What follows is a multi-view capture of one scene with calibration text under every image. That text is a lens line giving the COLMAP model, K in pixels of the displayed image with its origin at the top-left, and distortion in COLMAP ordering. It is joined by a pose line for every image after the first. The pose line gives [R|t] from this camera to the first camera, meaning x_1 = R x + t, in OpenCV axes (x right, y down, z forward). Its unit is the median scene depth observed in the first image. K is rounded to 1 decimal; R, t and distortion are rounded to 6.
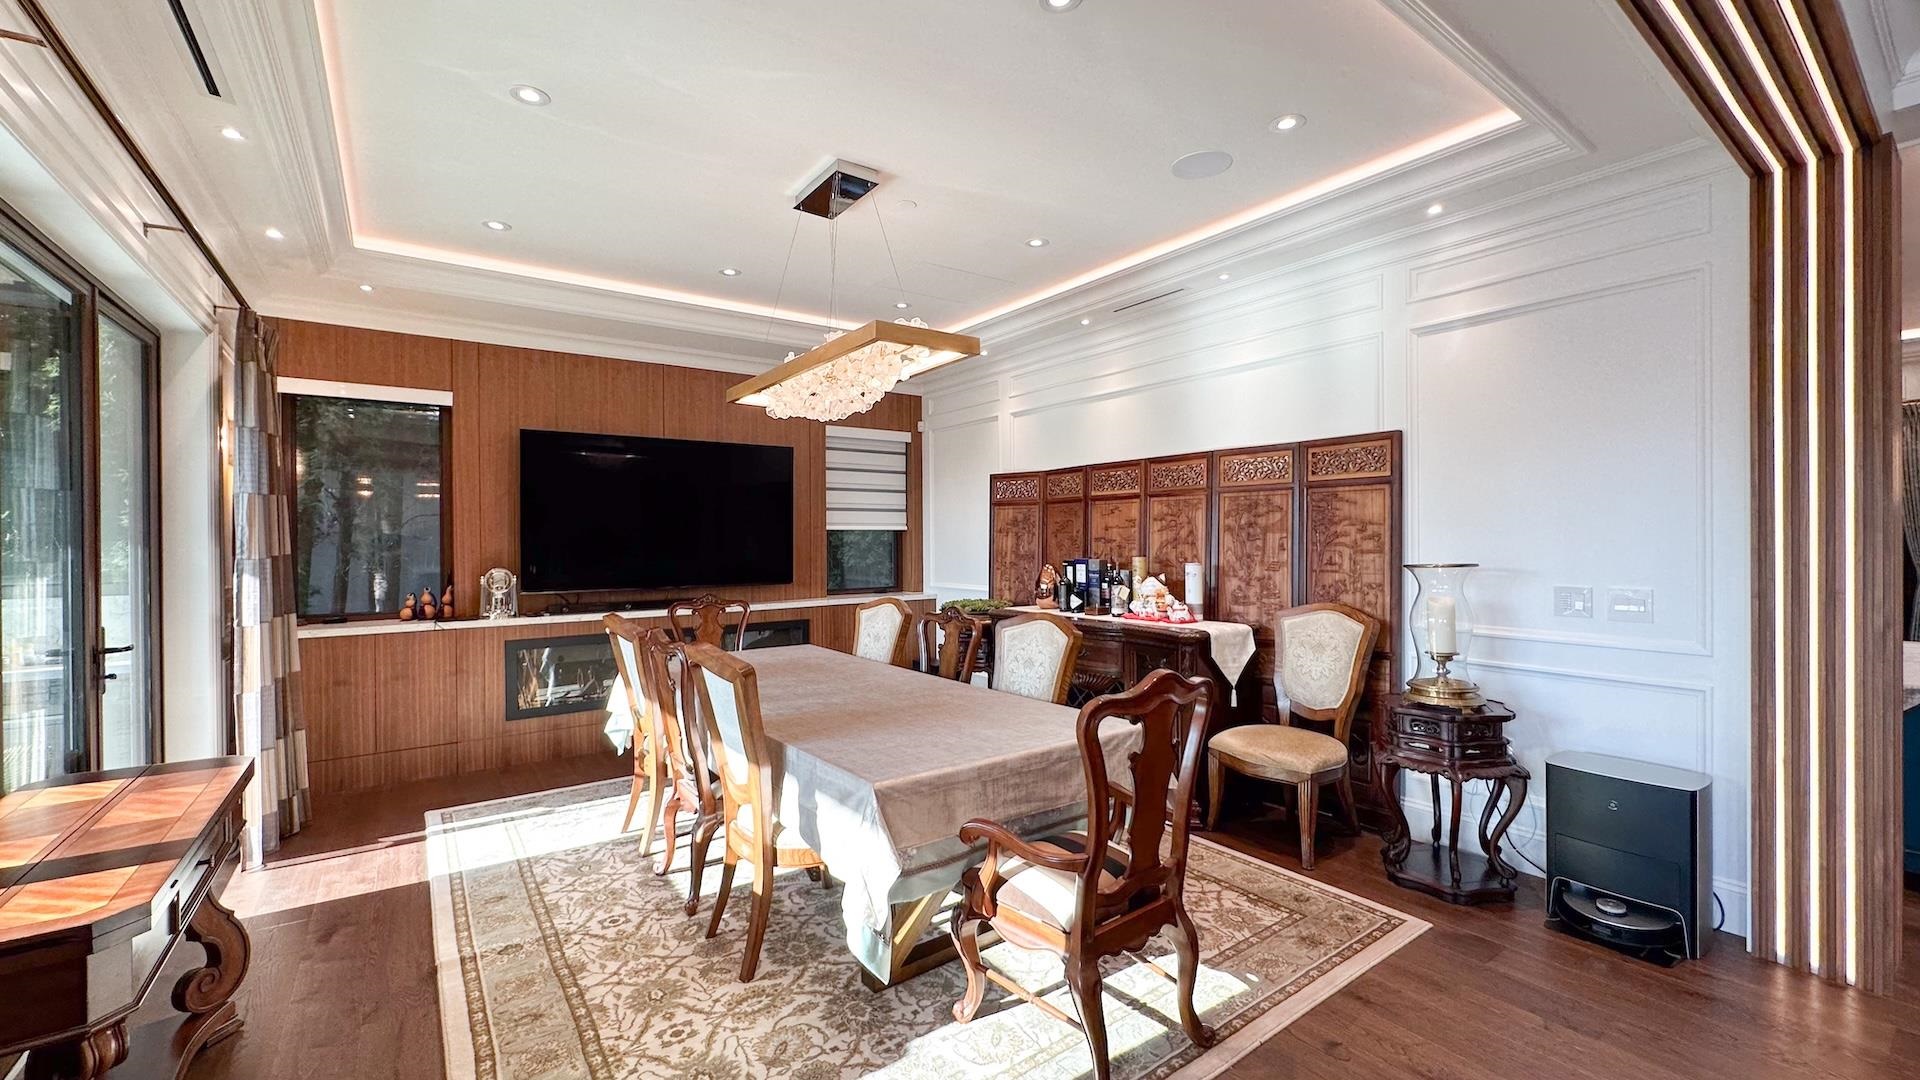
lens RADIAL K [[777.4, 0, 945.4], [0, 777.4, 542.9], [0, 0, 1]] dist [-0.004240, 0.000685]
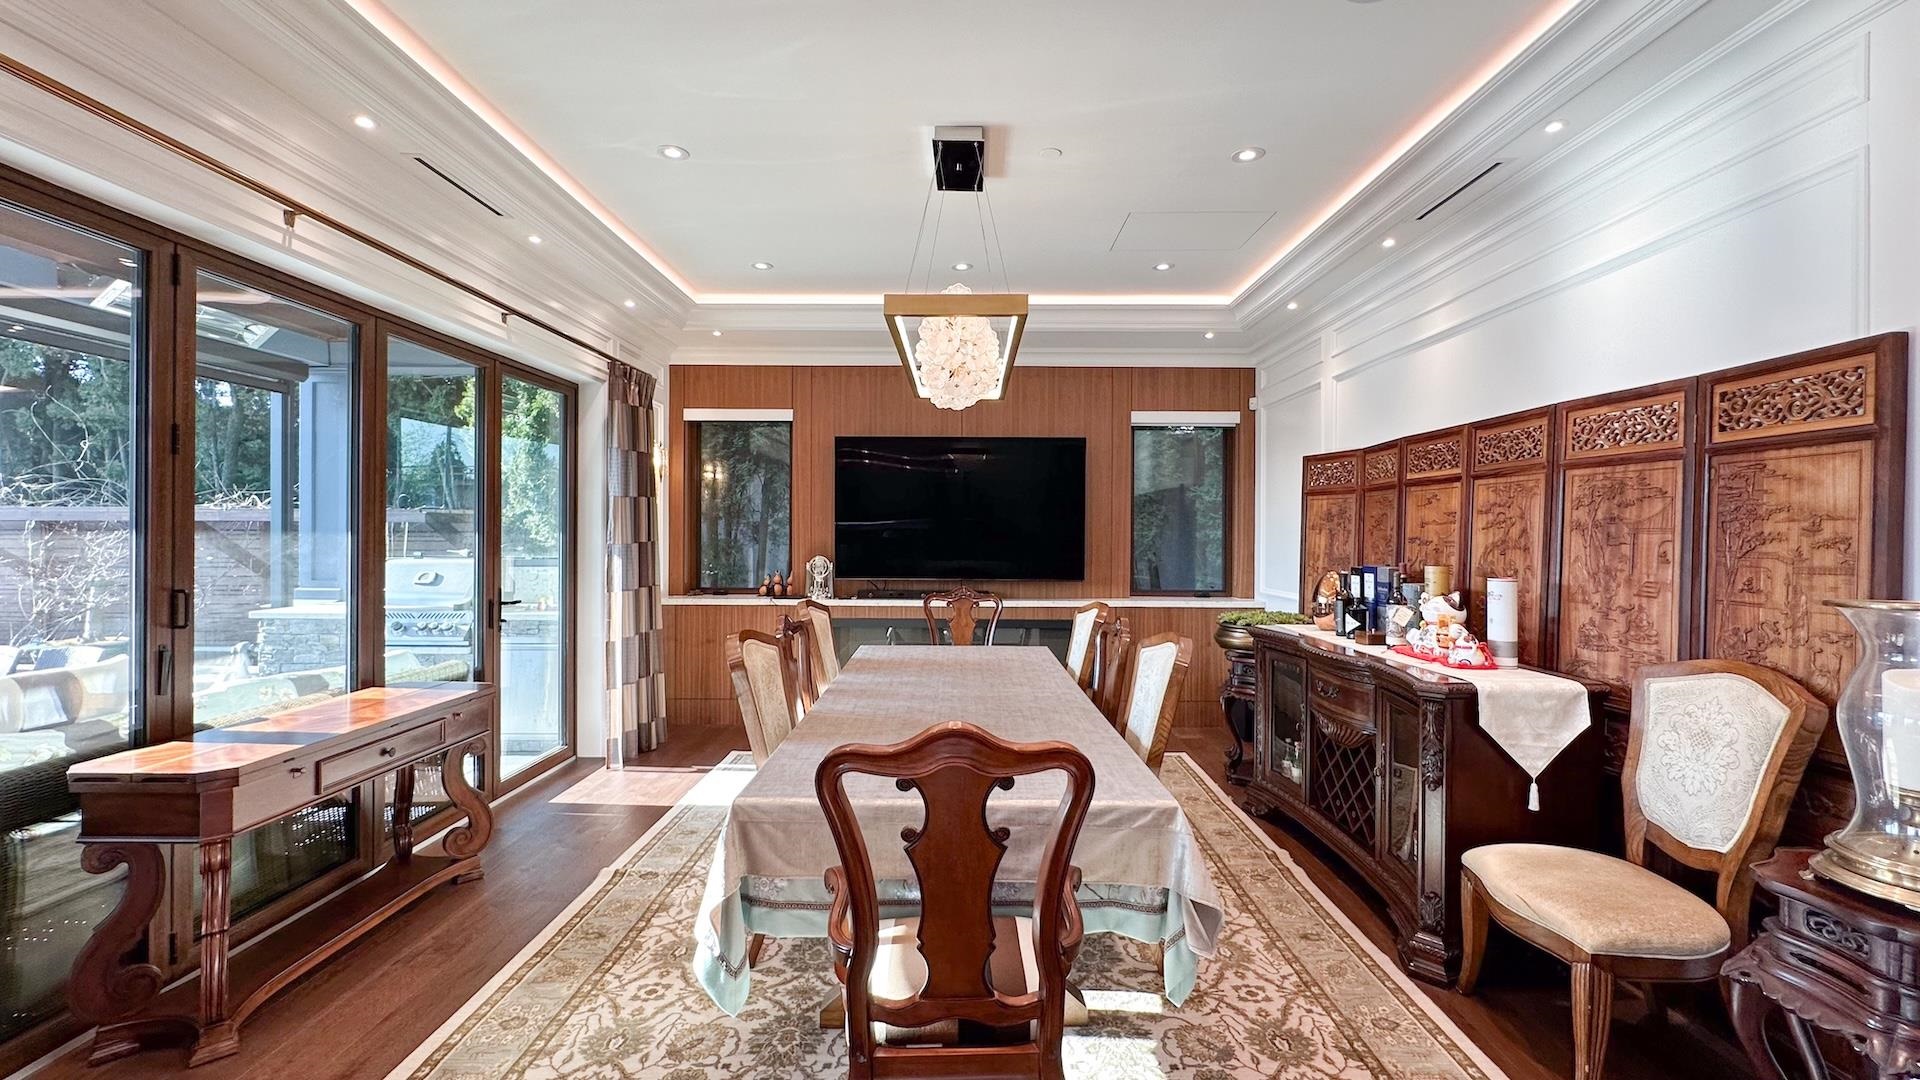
lens RADIAL K [[777.4, 0, 955.9], [0, 777.4, 535.0], [0, 0, 1]] dist [-0.004240, 0.000685]
pose [[0.807222, 0.012840, -0.590108, 0.333749], [-0.014732, 0.999890, 0.001604, -0.004821], [0.590063, 0.007399, 0.807323, 0.202078]]
